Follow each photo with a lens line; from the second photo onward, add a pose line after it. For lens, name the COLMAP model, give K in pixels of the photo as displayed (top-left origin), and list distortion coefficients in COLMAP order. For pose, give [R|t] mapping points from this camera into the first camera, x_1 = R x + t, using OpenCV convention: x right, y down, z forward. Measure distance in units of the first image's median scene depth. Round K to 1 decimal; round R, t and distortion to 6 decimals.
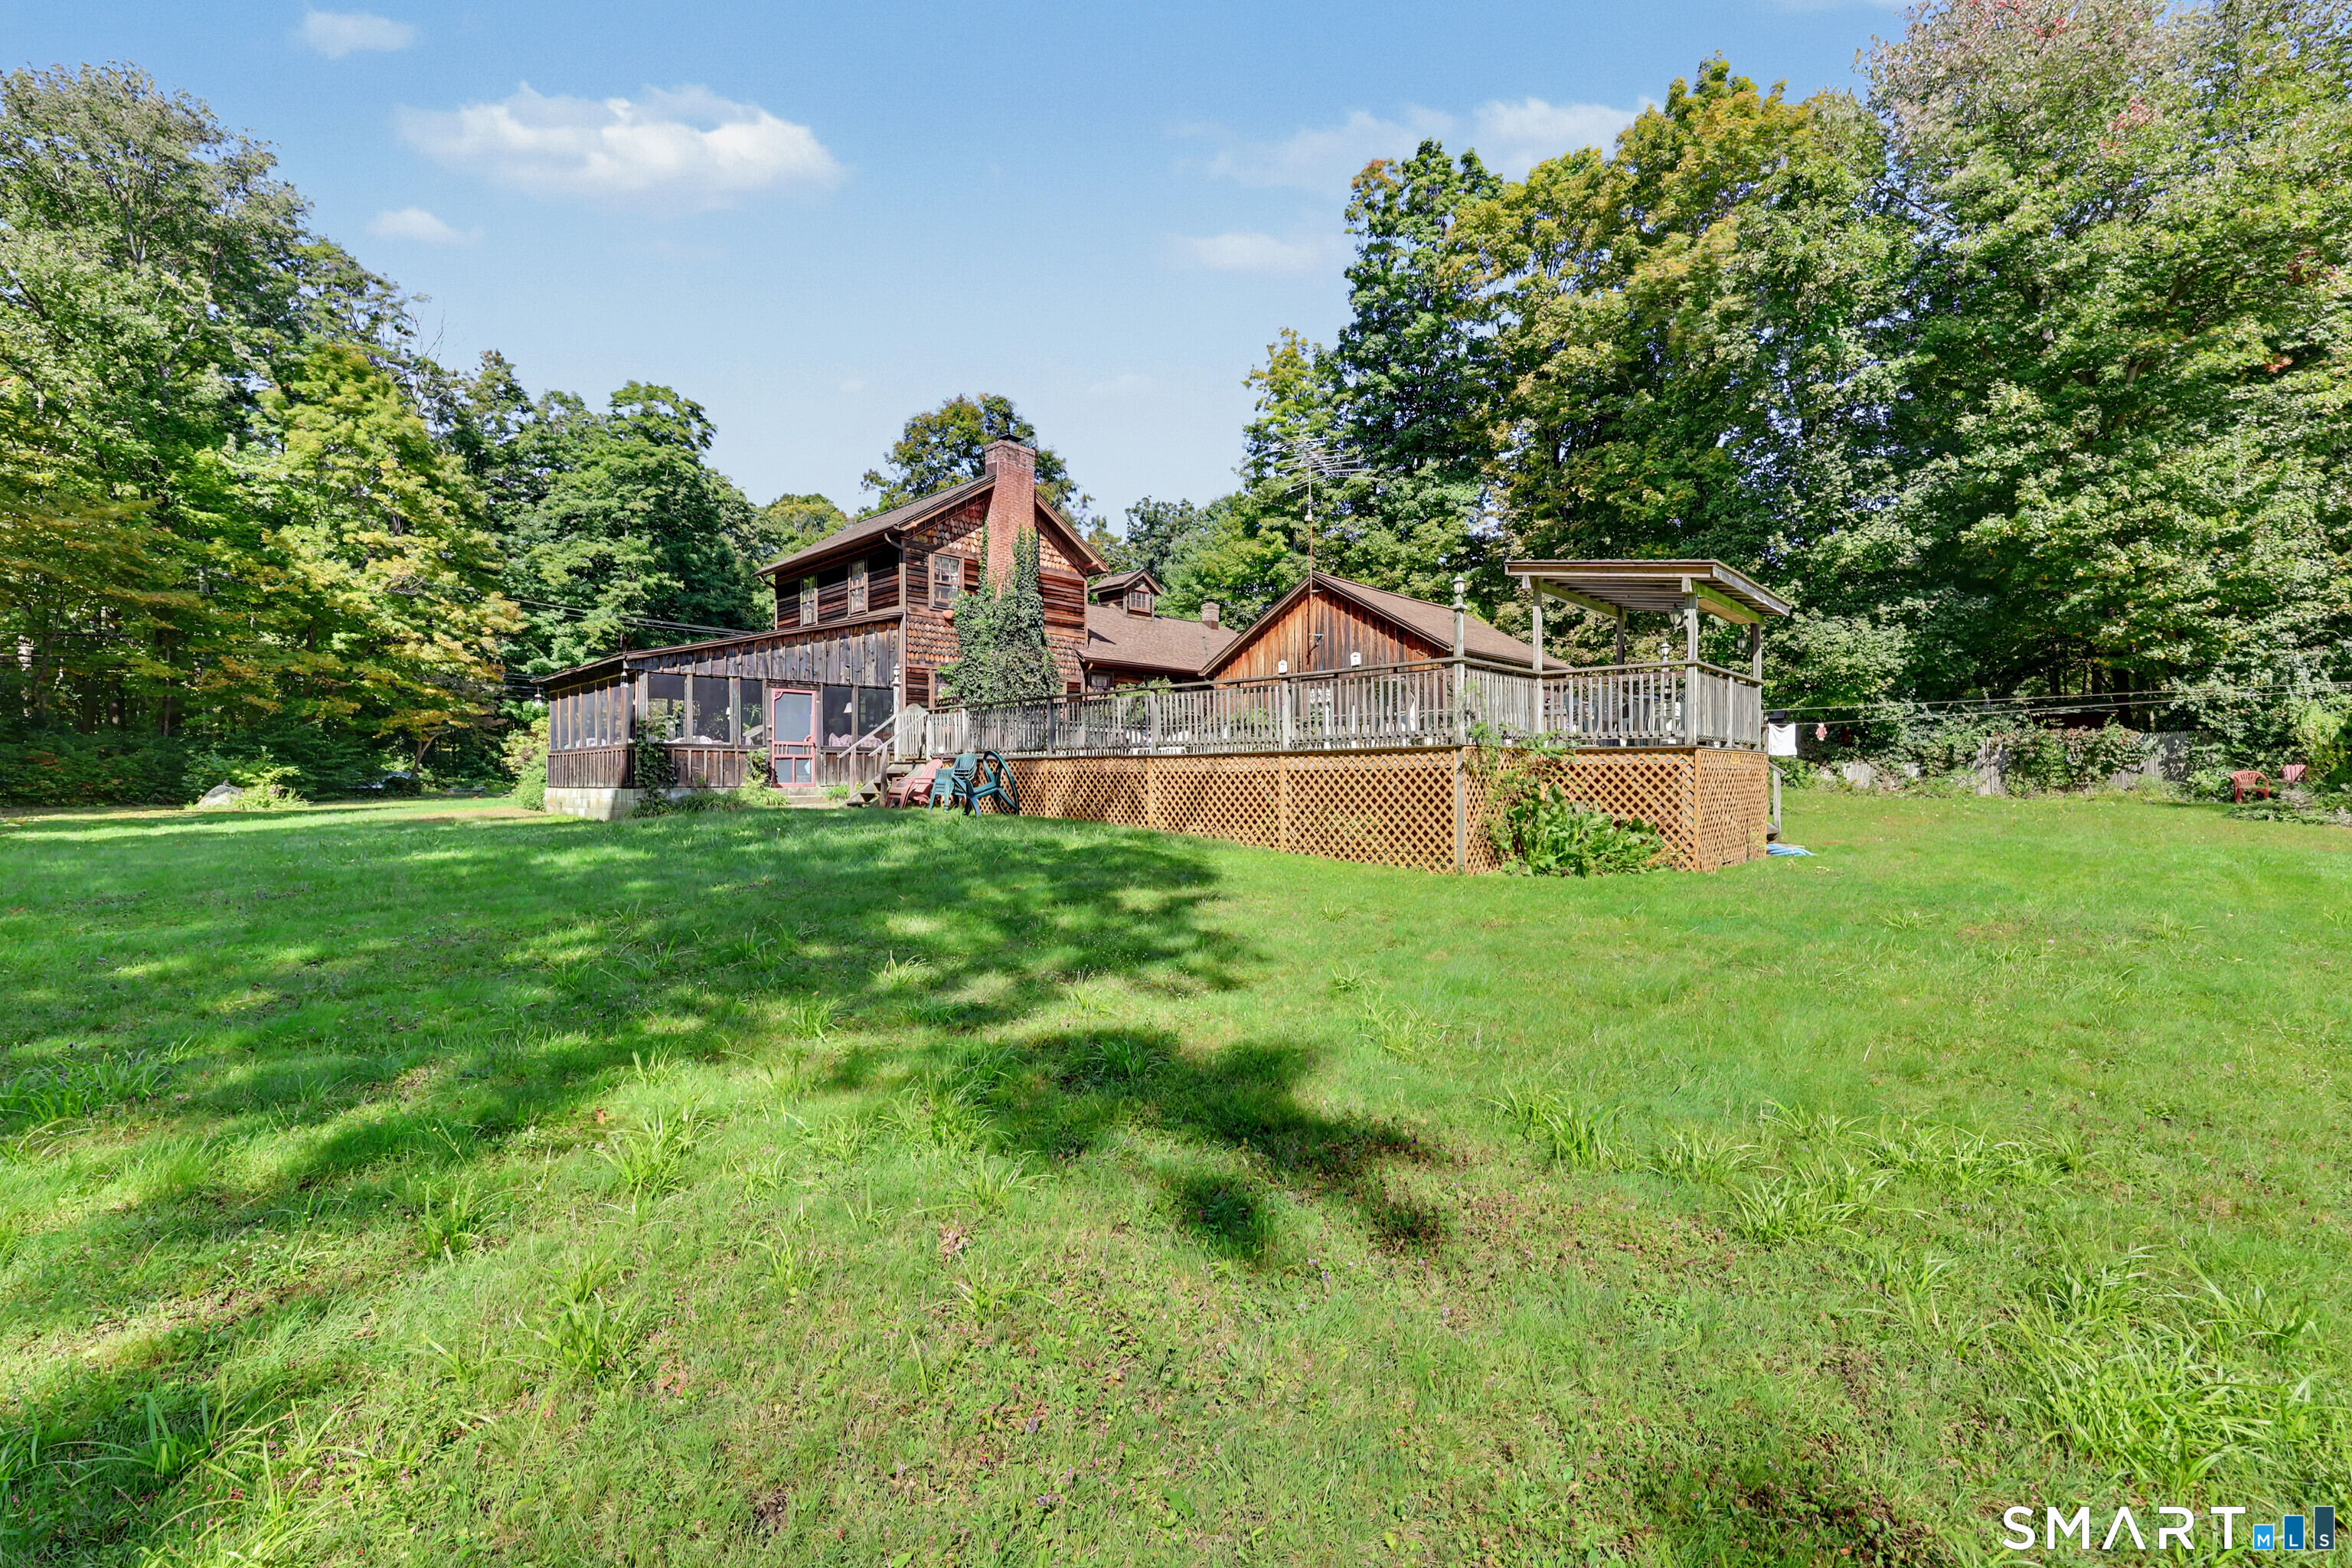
lens RADIAL K [[956.5, 0, 1176.0], [0, 956.5, 784.0], [0, 0, 1]] dist [0.007221, -0.000176]
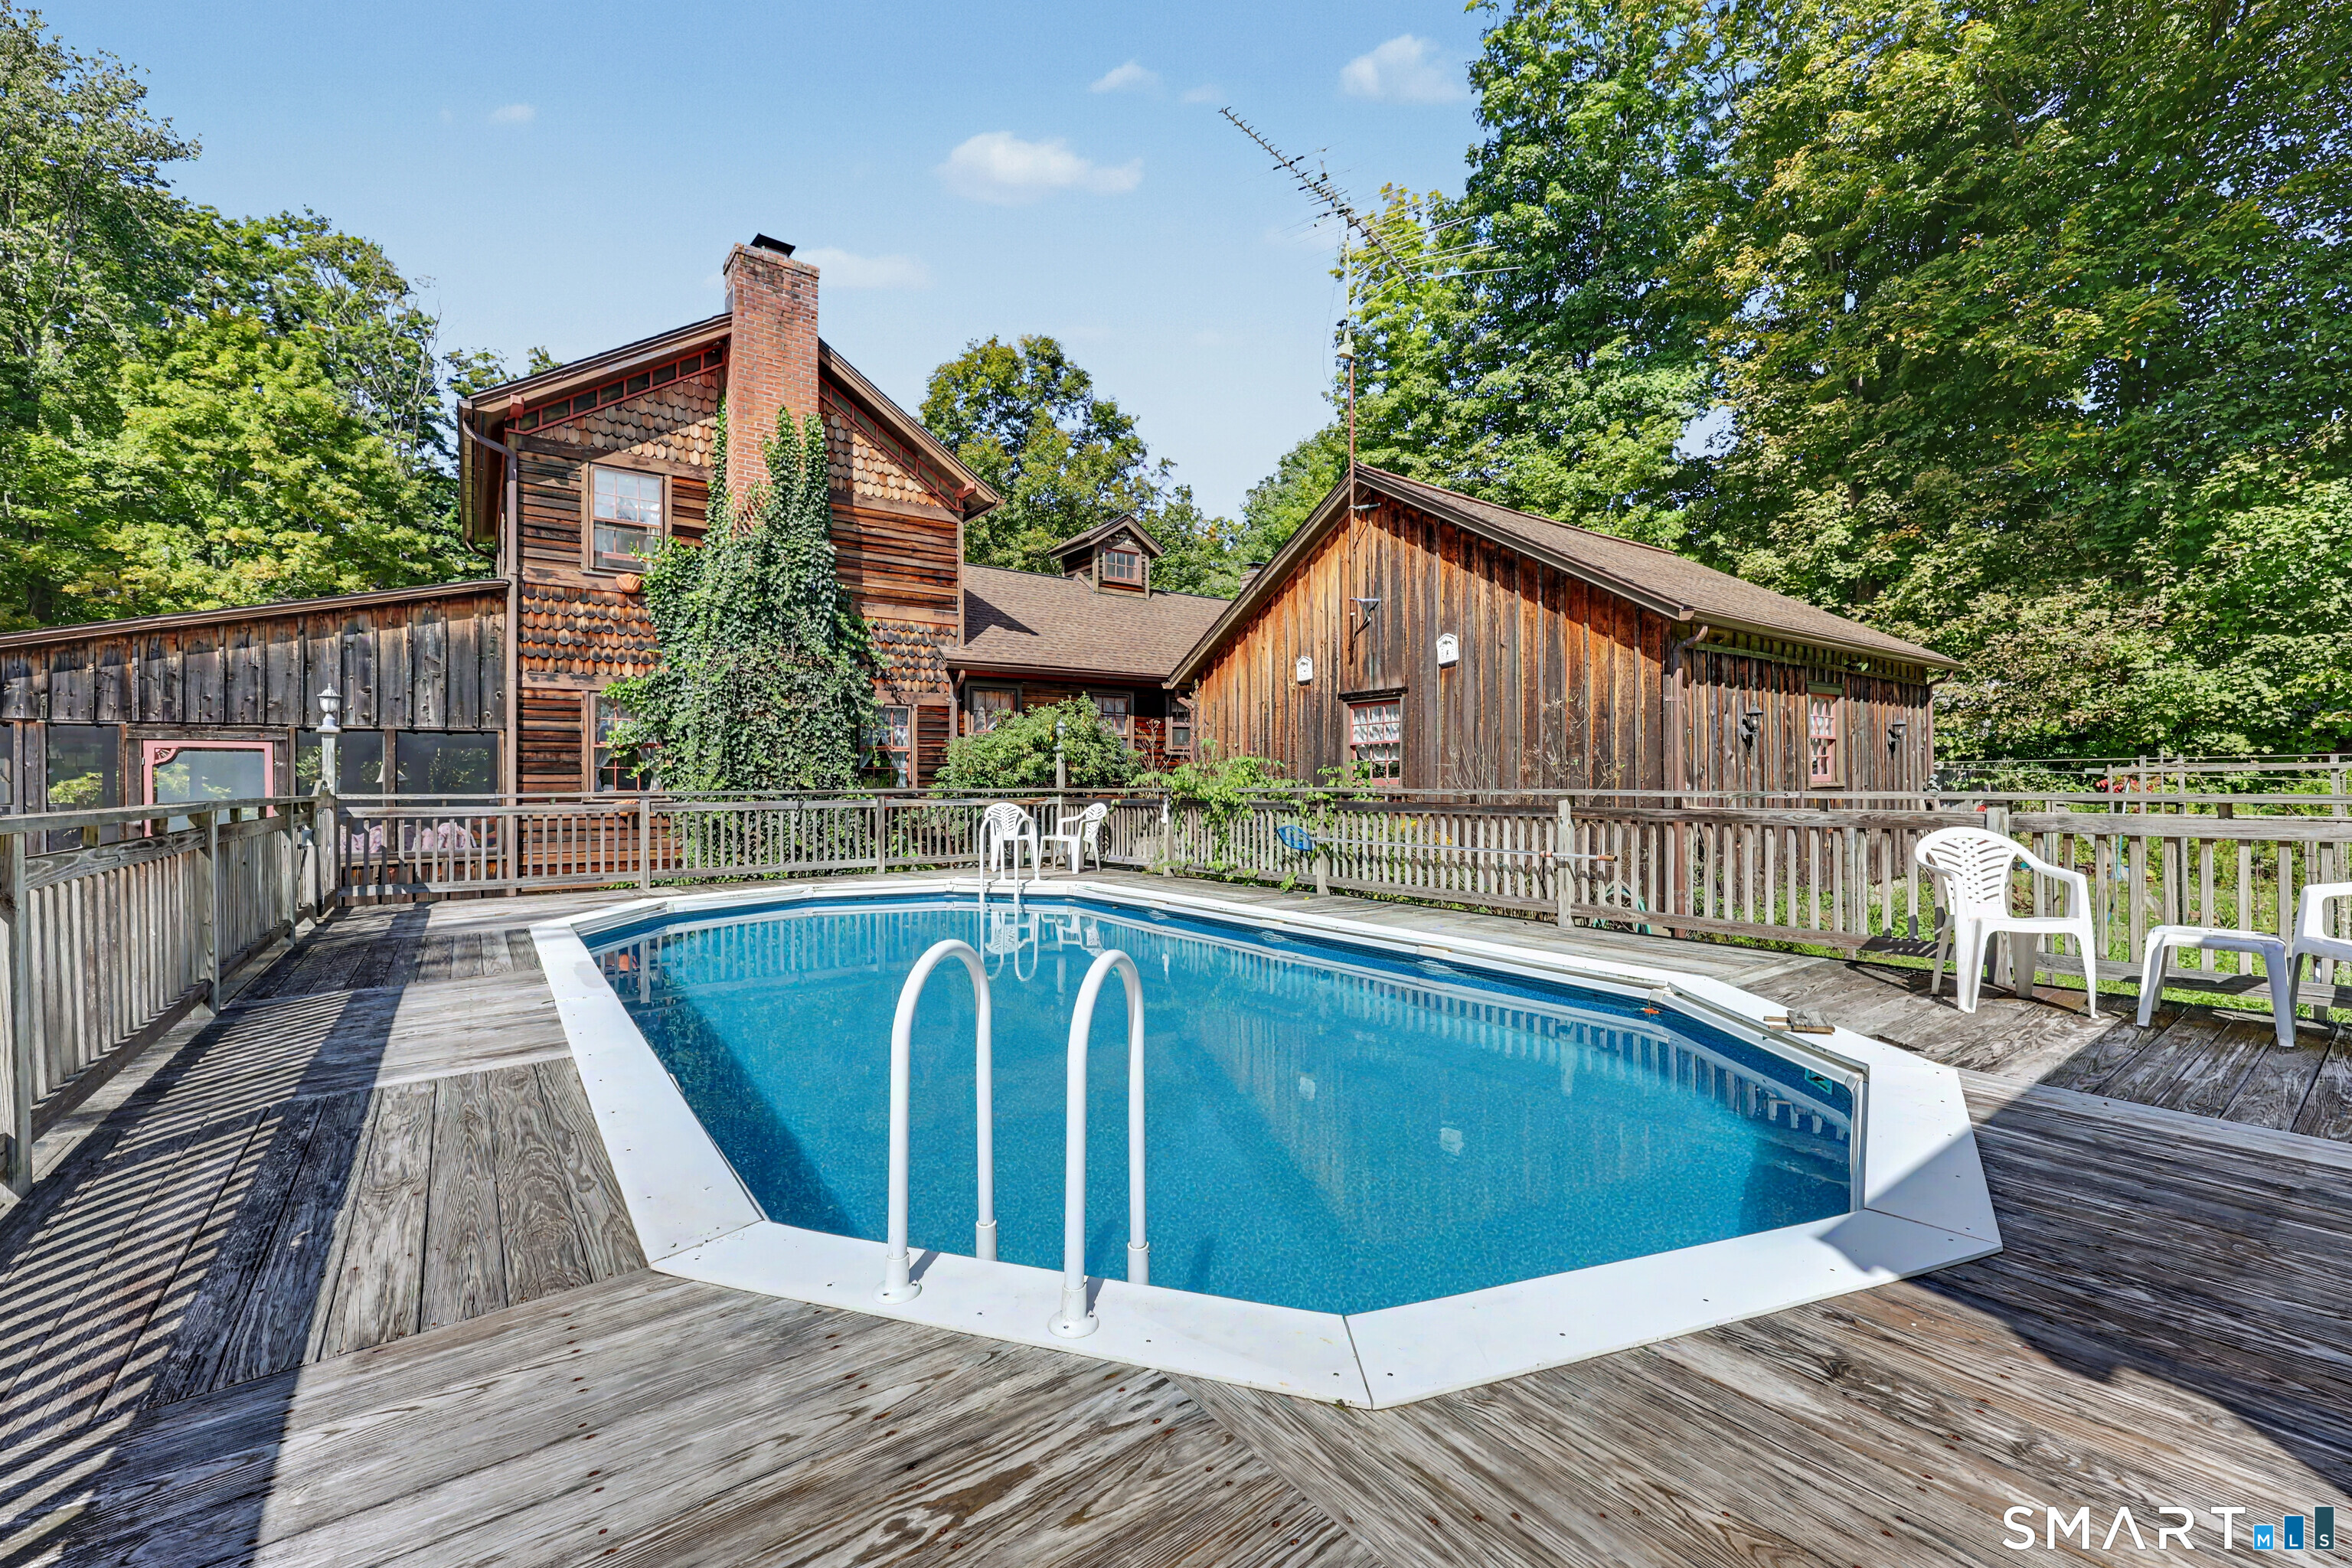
lens RADIAL K [[944.5, 0, 1176.0], [0, 944.5, 784.0], [0, 0, 1]] dist [0.001712, 0.000085]
pose [[0.984854, -0.001310, -0.173380, 0.116612], [0.001353, 0.999999, 0.000129, -0.055703], [0.173380, -0.000362, 0.984855, 0.449164]]
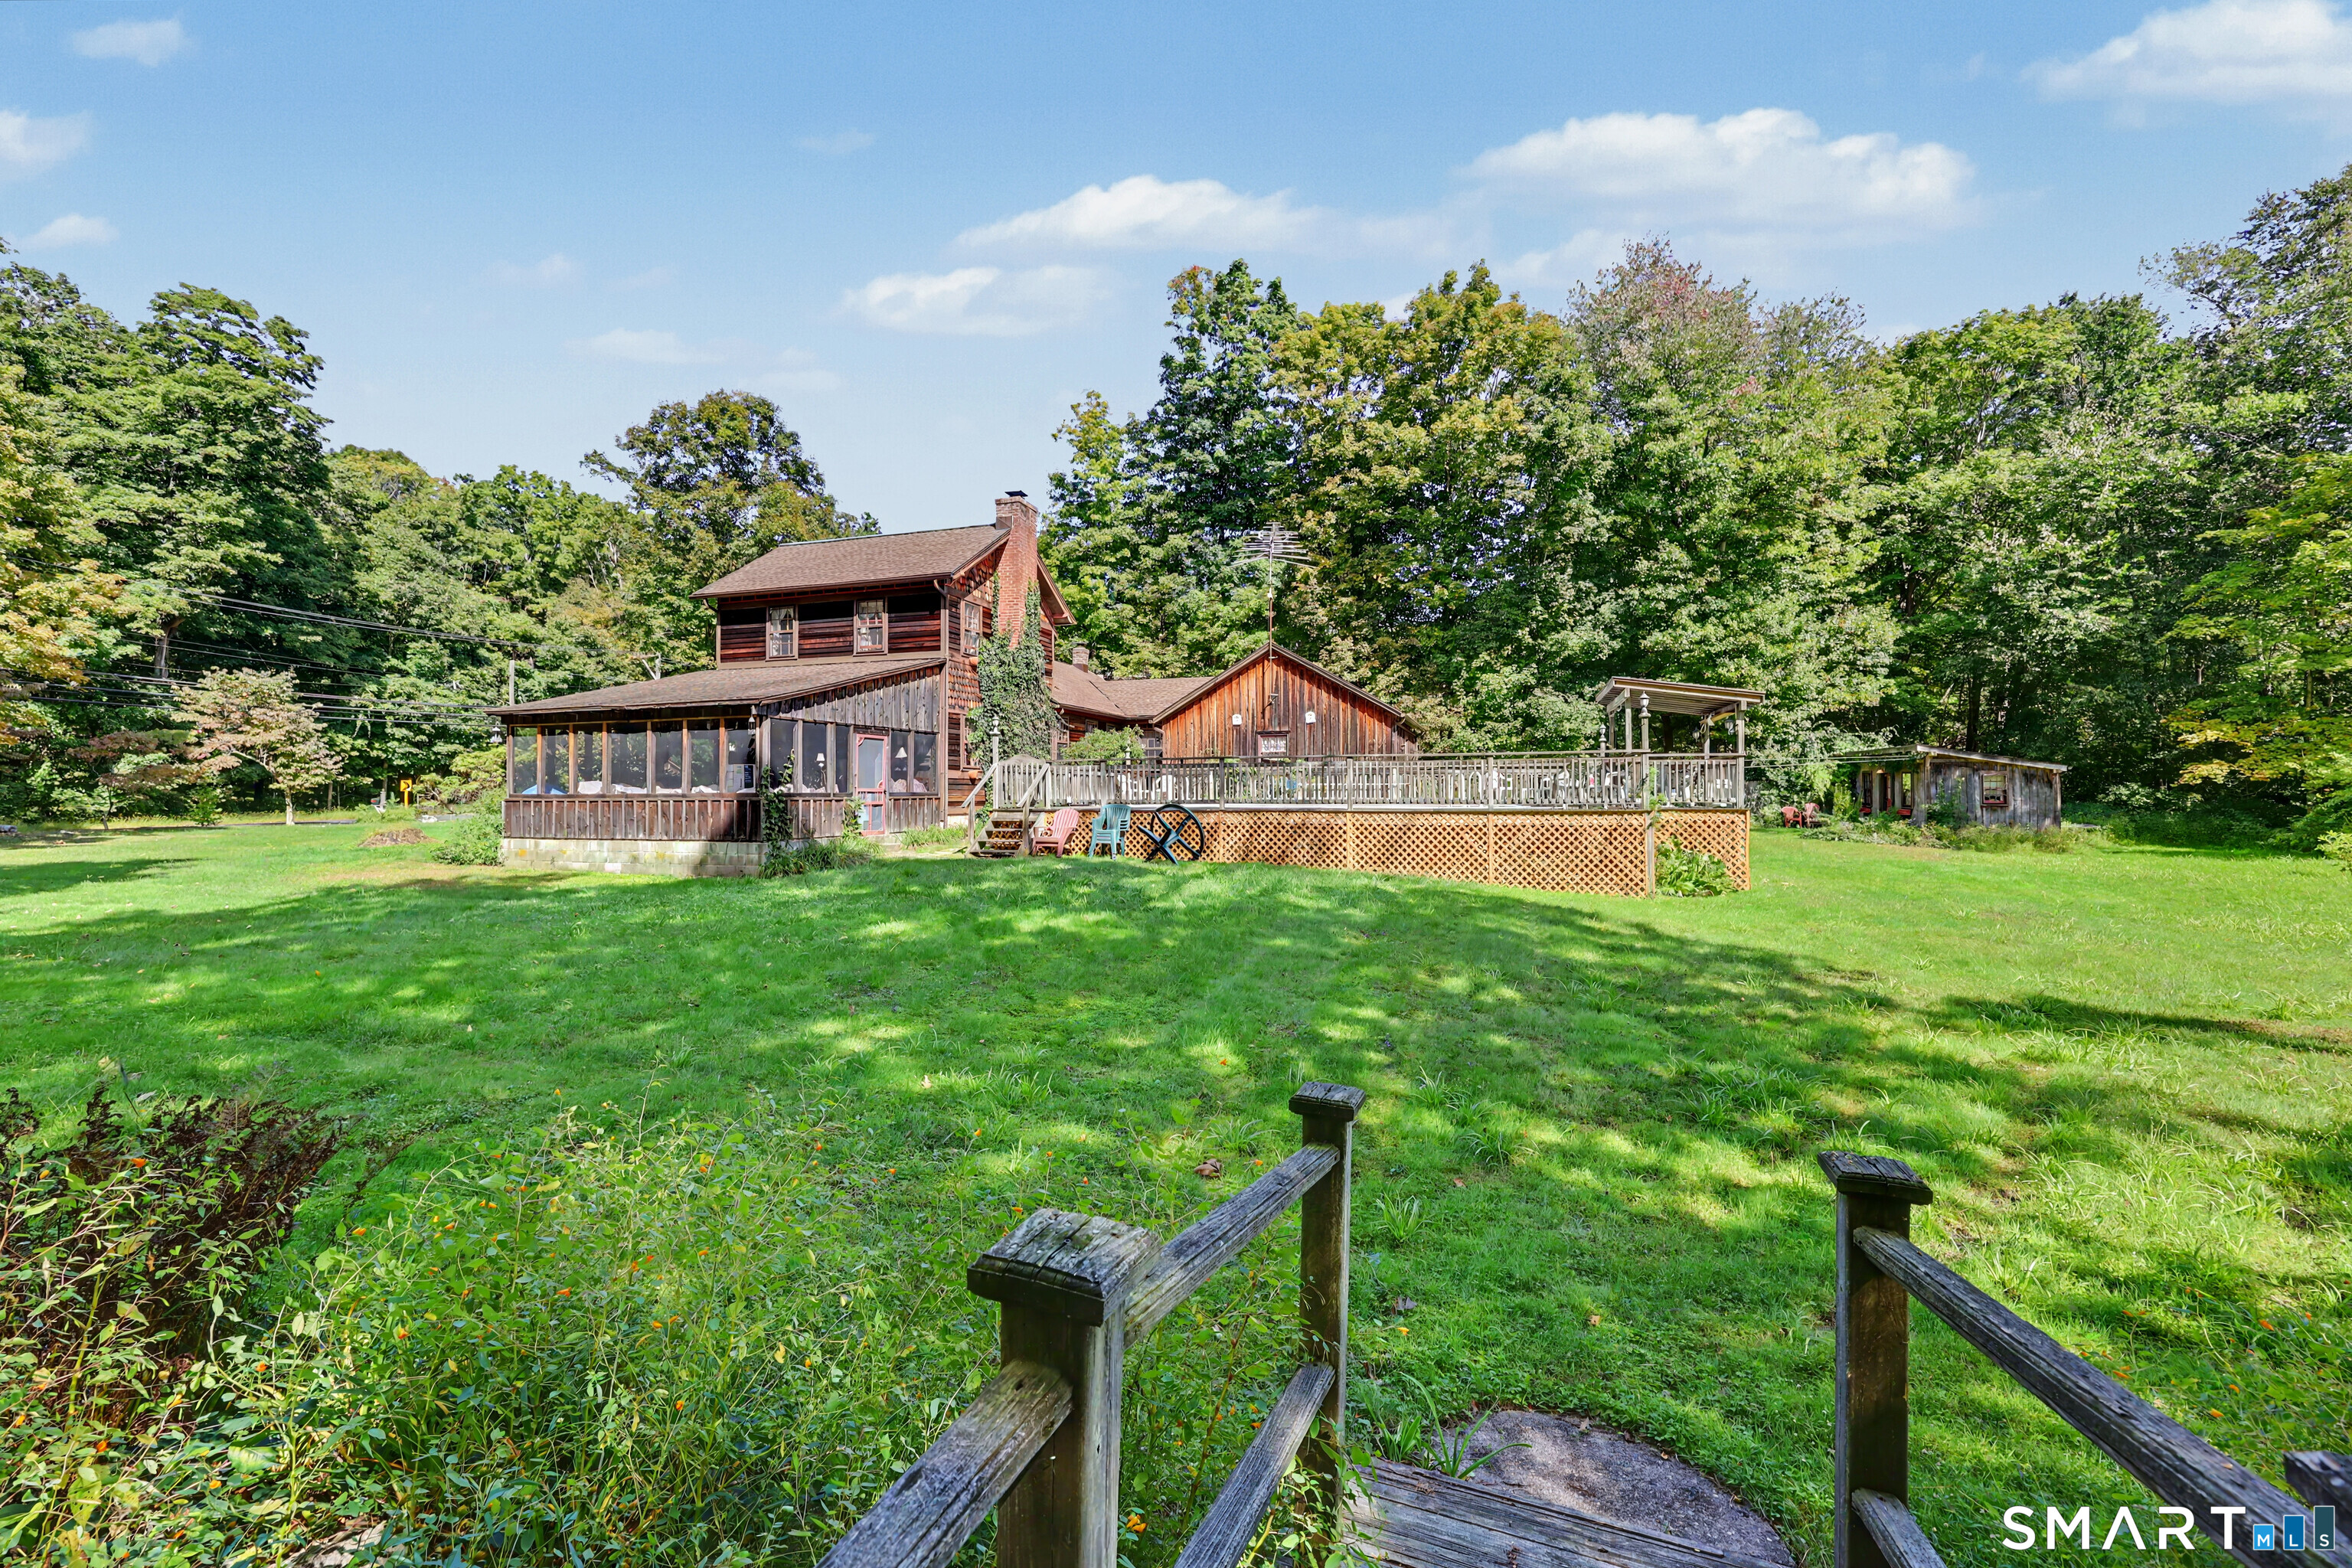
lens RADIAL K [[947.4, 0, 1176.0], [0, 947.4, 784.0], [0, 0, 1]] dist [0.013739, -0.000026]
pose [[0.910829, 0.004528, 0.412758, -0.375628], [0.002728, 0.999852, -0.016988, -0.022948], [-0.412774, 0.016599, 0.910682, -0.006329]]
